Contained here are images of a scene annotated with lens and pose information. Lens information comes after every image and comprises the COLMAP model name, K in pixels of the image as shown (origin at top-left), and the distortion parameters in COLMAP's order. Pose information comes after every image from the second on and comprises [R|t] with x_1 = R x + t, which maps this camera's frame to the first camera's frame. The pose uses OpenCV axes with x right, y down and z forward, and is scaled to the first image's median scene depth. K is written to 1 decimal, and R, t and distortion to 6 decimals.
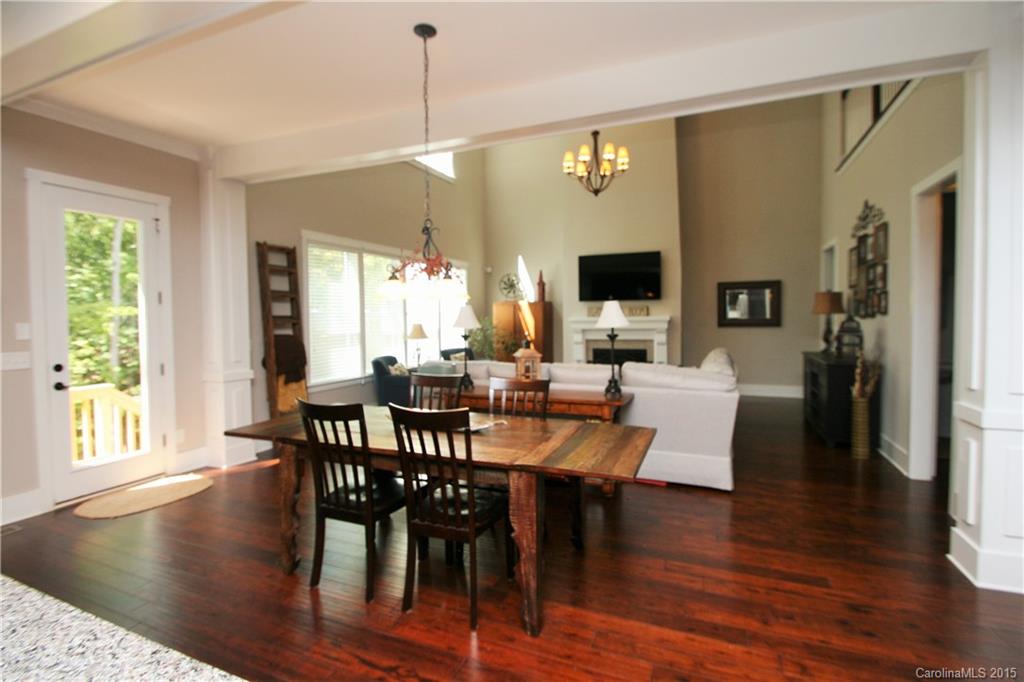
lens RADIAL K [[491.1, 0, 509.5], [0, 491.1, 326.4], [0, 0, 1]] dist [0.000816, 0.000091]
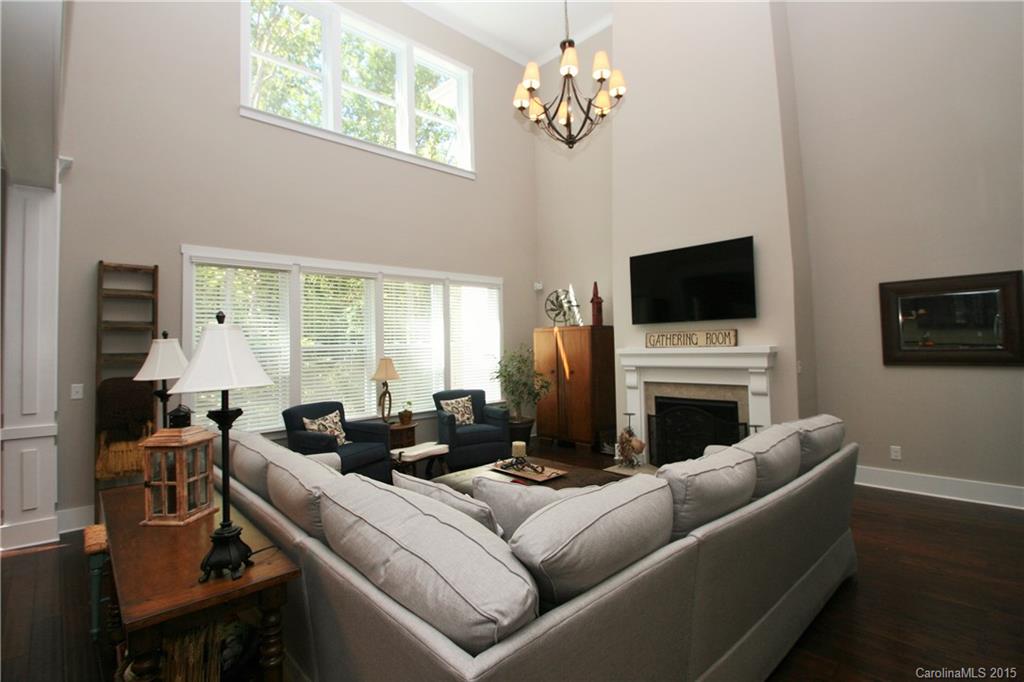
lens RADIAL K [[491.1, 0, 509.5], [0, 491.1, 326.4], [0, 0, 1]] dist [0.000816, 0.000091]
pose [[0.916700, -0.024581, -0.398820, 0.264067], [0.002860, 0.998484, -0.054966, -0.012618], [0.399566, 0.049246, 0.915381, 0.334759]]
